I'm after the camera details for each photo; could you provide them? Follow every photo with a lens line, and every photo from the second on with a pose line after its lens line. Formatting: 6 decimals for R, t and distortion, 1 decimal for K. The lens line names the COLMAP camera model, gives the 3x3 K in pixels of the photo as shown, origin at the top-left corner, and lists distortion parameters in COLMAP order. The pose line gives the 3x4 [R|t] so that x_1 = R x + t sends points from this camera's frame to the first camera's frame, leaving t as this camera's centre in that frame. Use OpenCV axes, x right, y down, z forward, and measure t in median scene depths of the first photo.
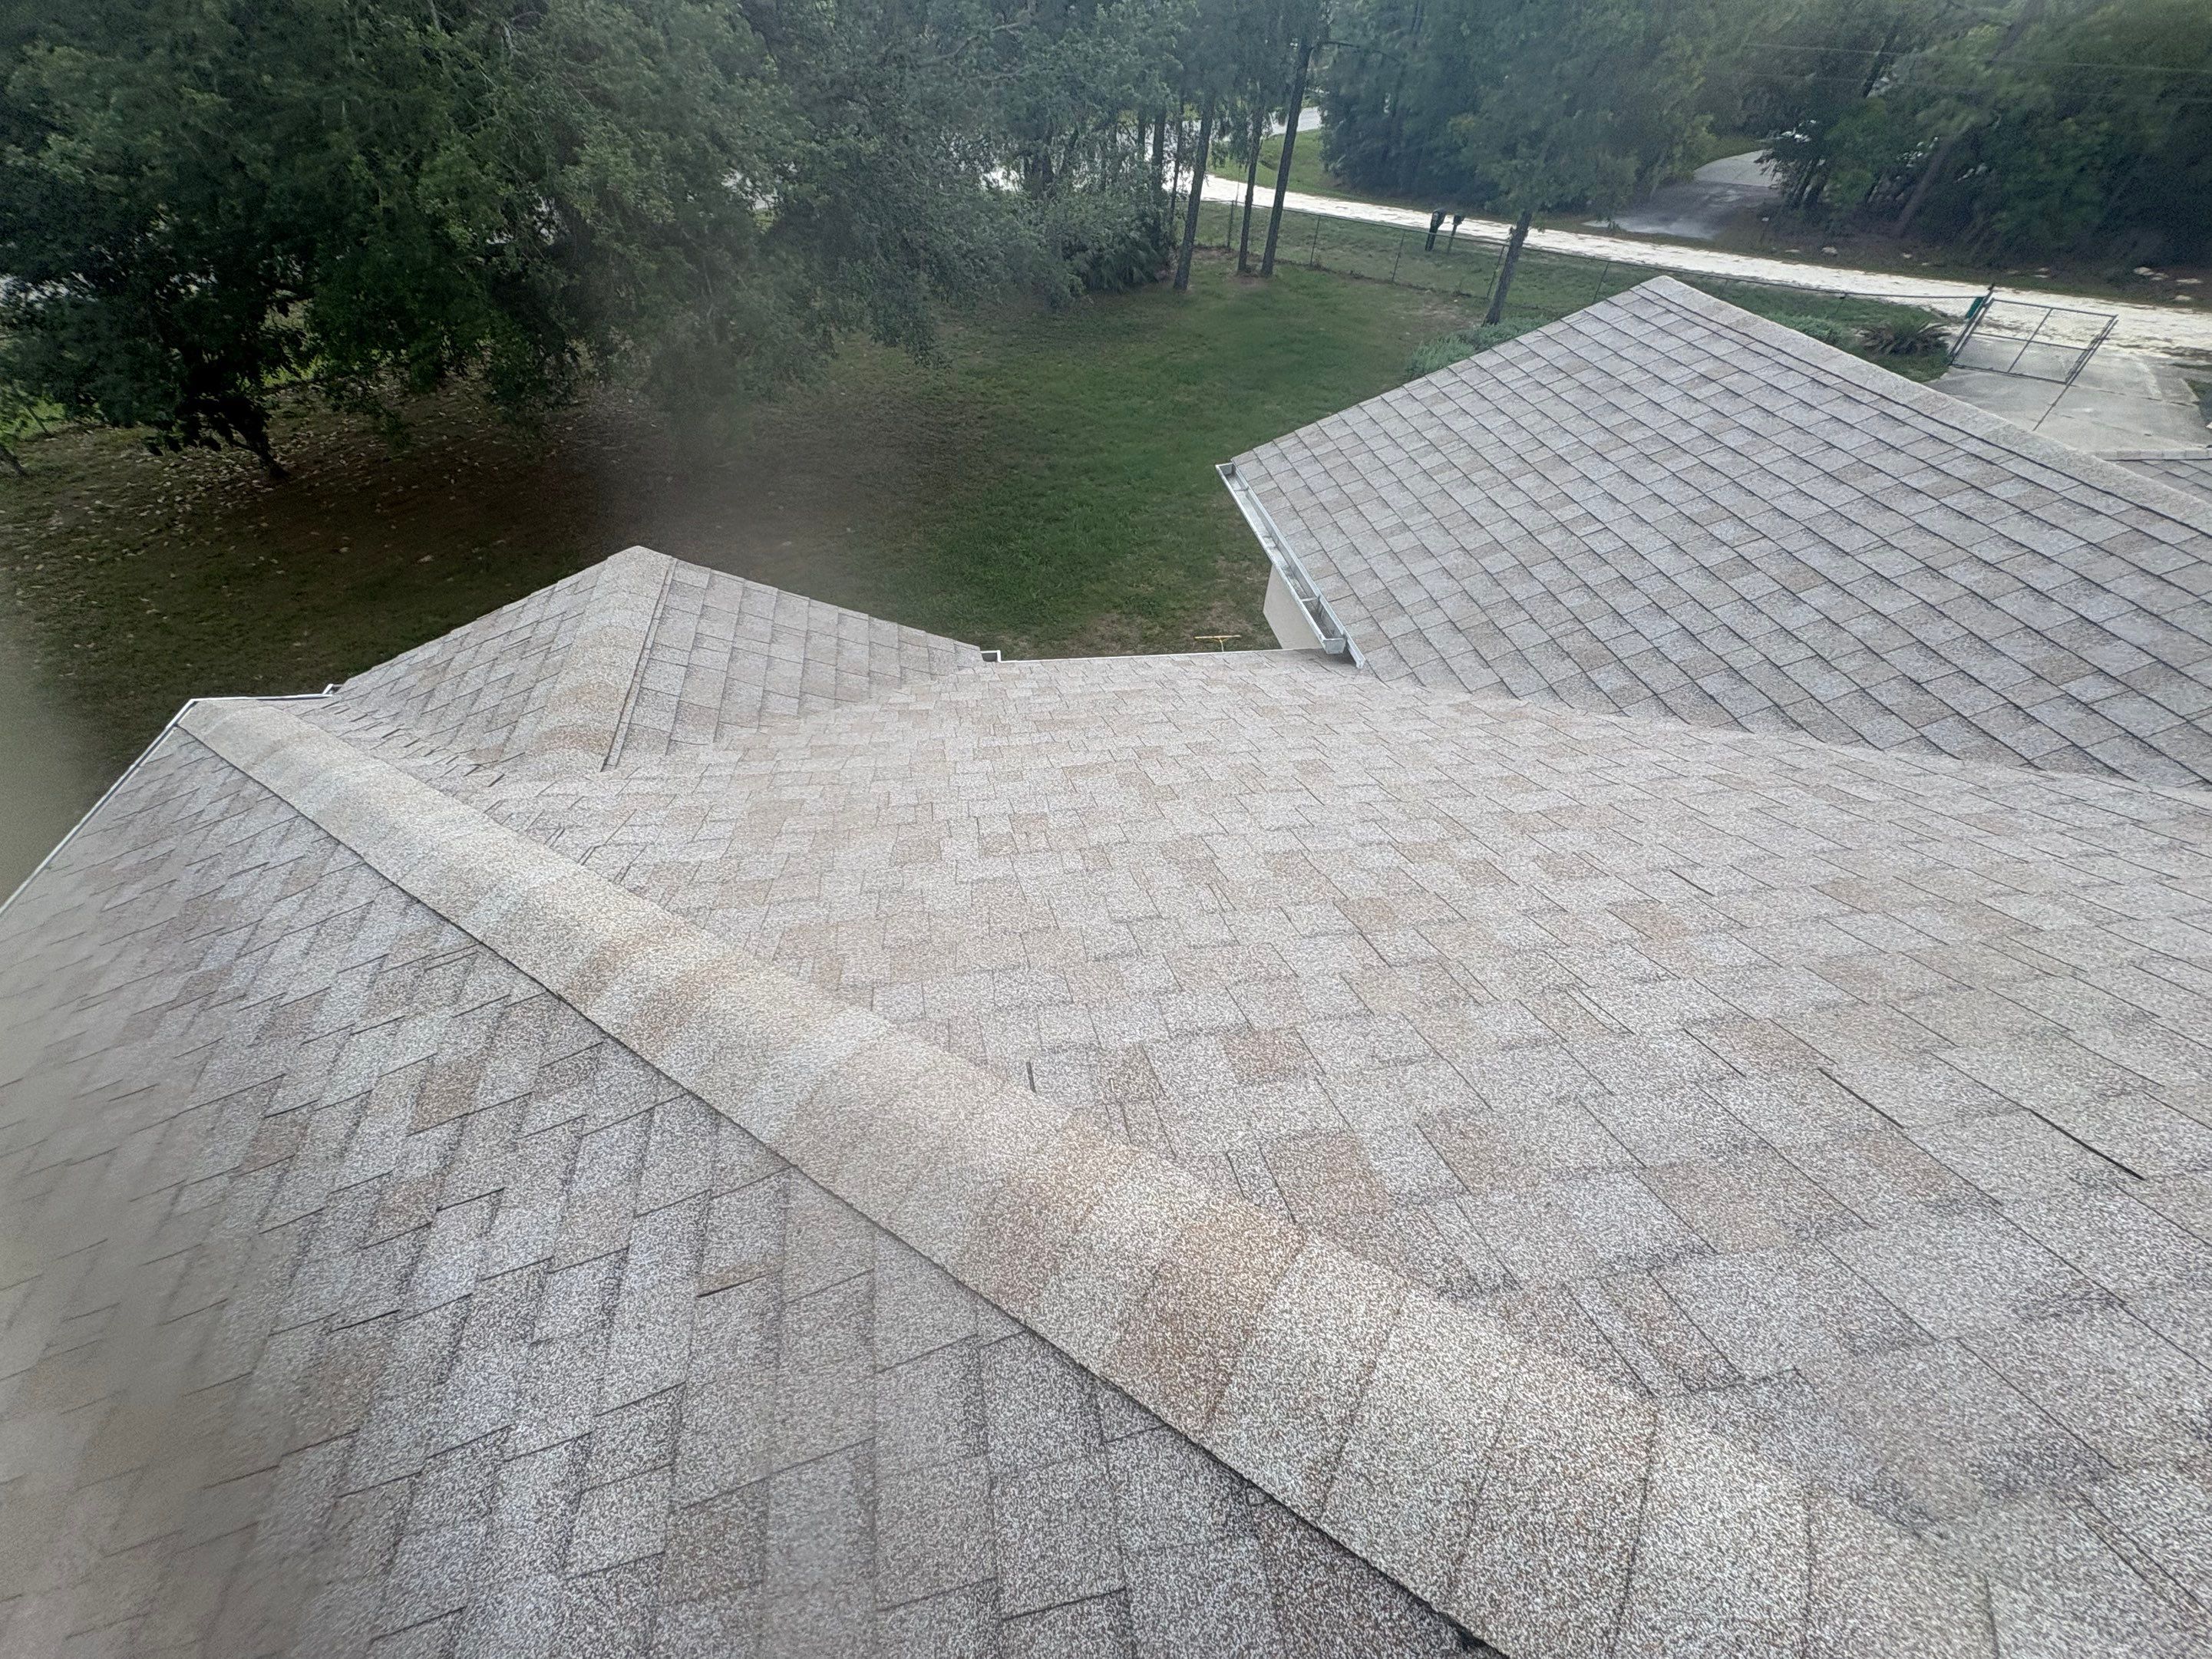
lens RADIAL K [[883.5, 0, 1097.0], [0, 883.5, 821.3], [0, 0, 1]] dist [0.002575, -0.000007]
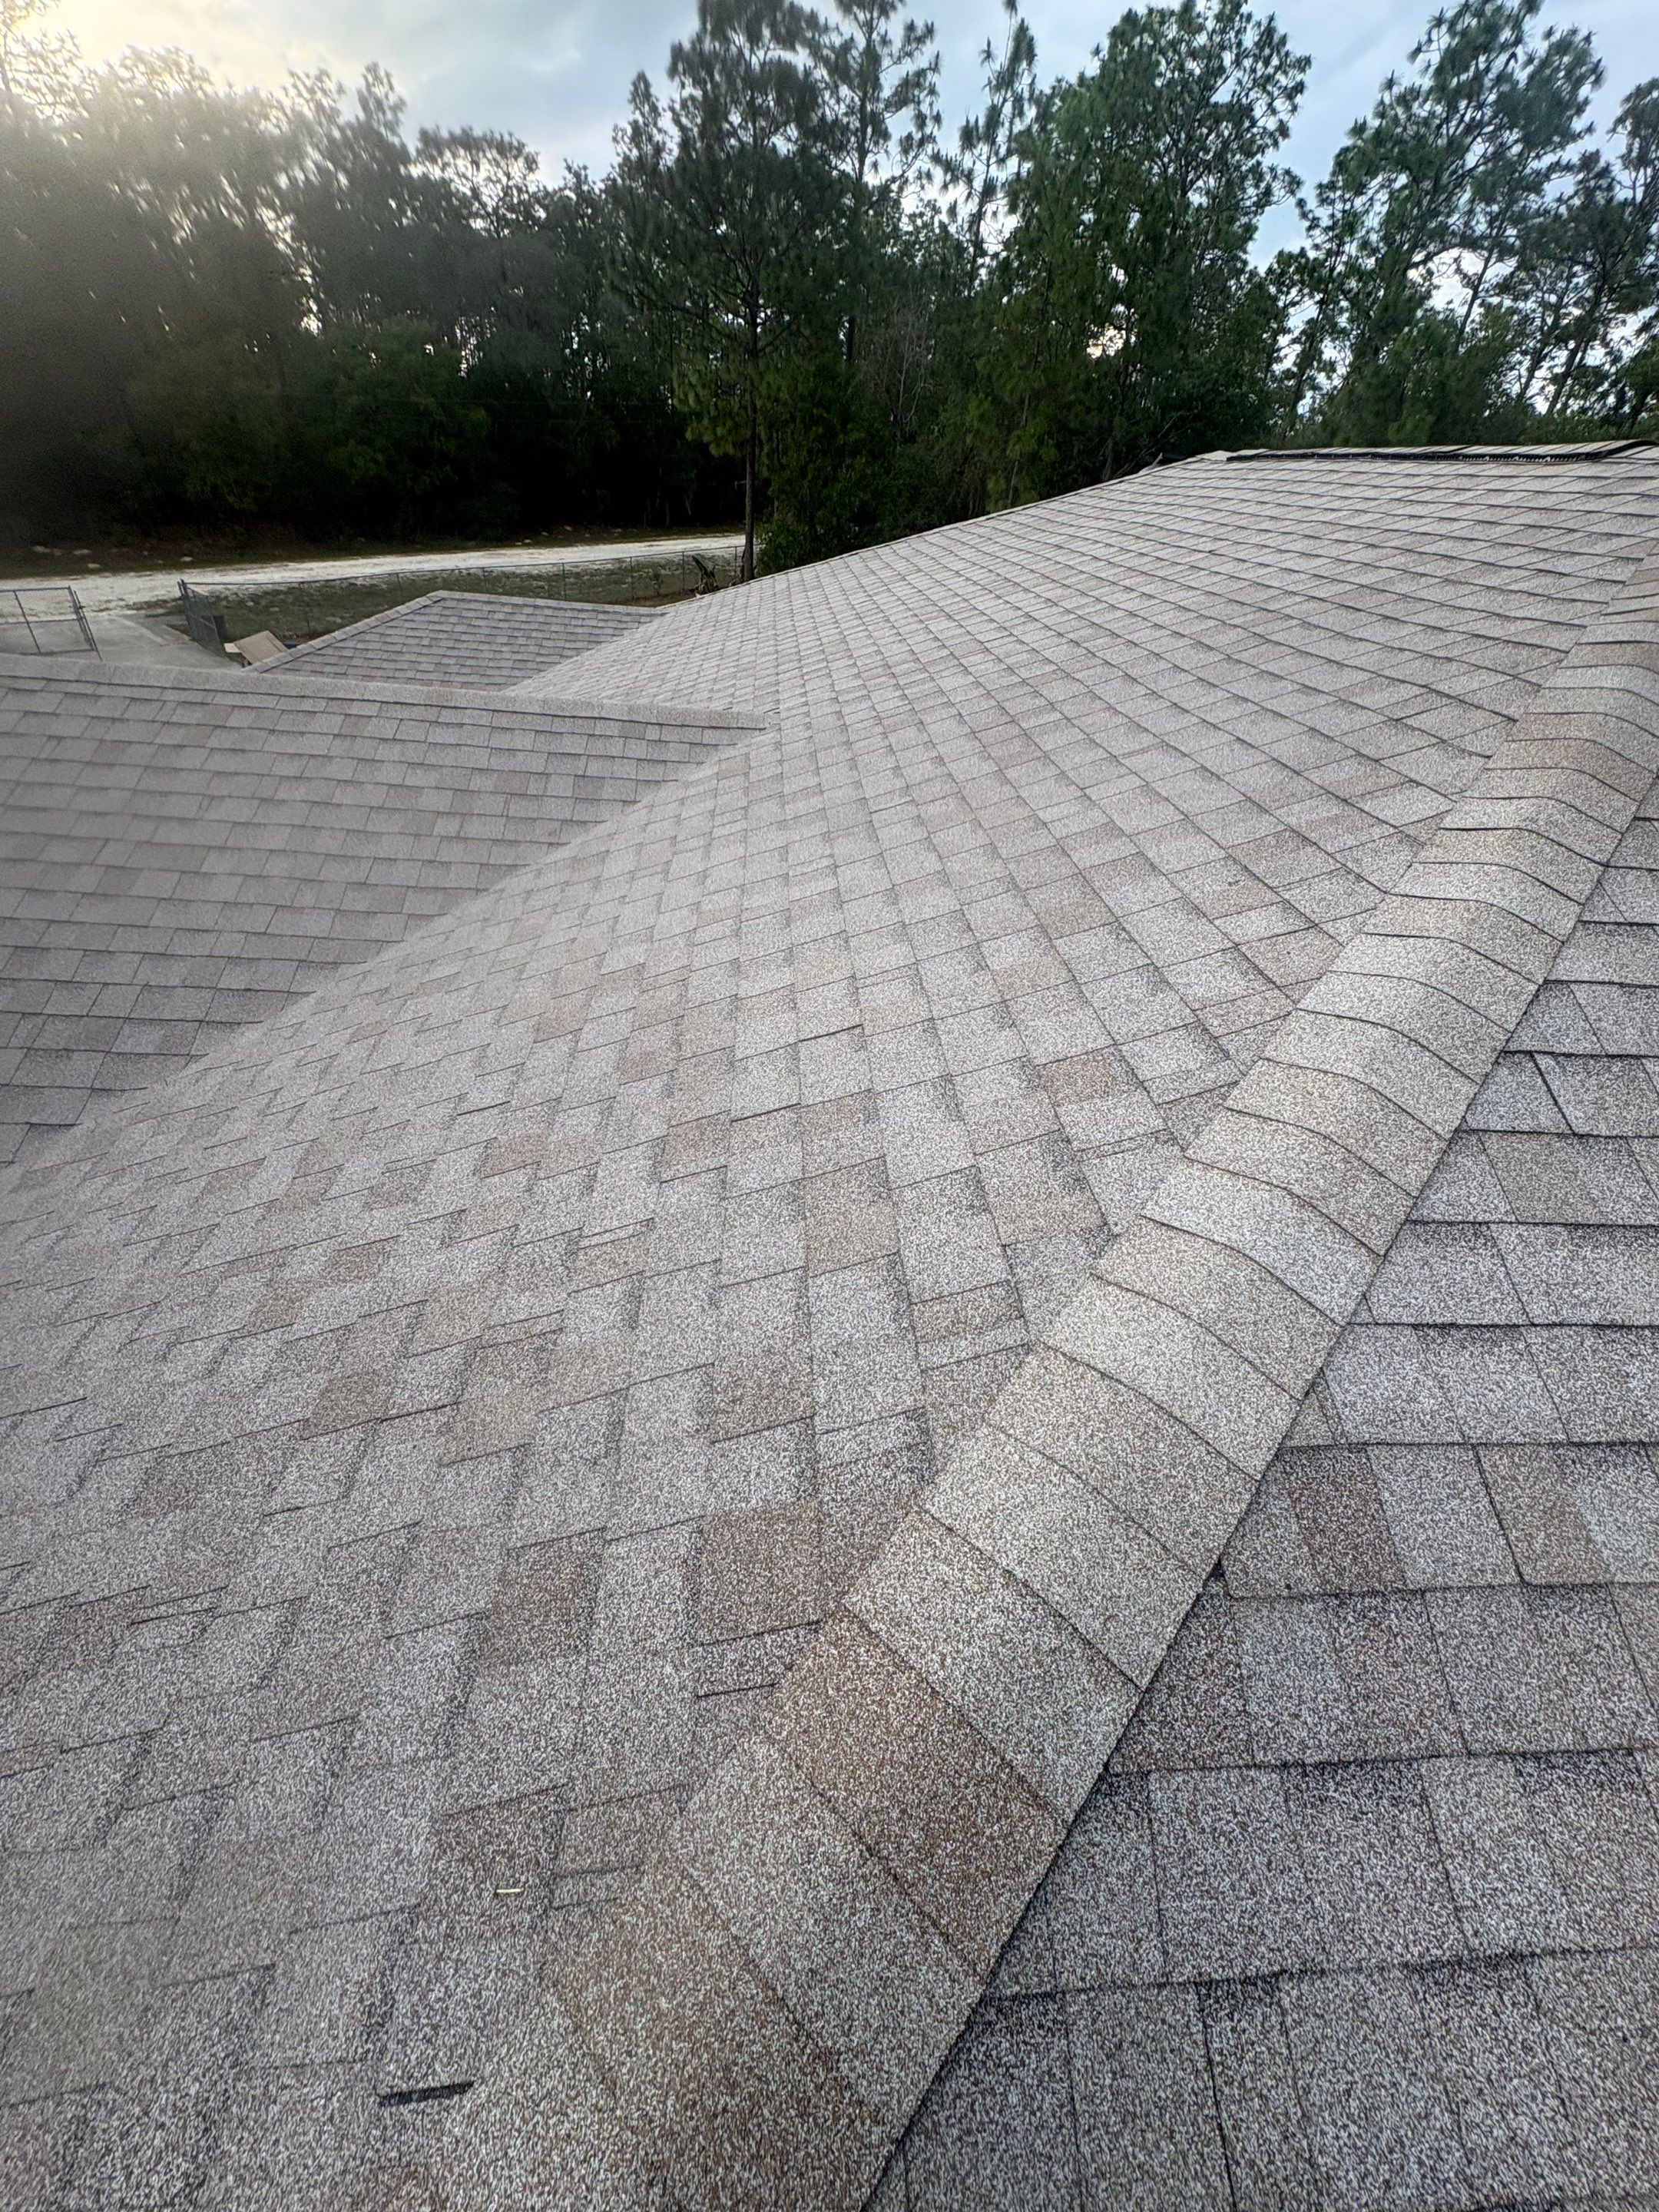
lens RADIAL K [[883.6, 0, 834.0], [0, 883.6, 1104.7], [0, 0, 1]] dist [0.002575, -0.000007]
pose [[0.116715, -0.619785, 0.776044, -0.044388], [0.629784, 0.650381, 0.424707, -0.077760], [-0.767952, 0.439170, 0.466240, 0.154910]]
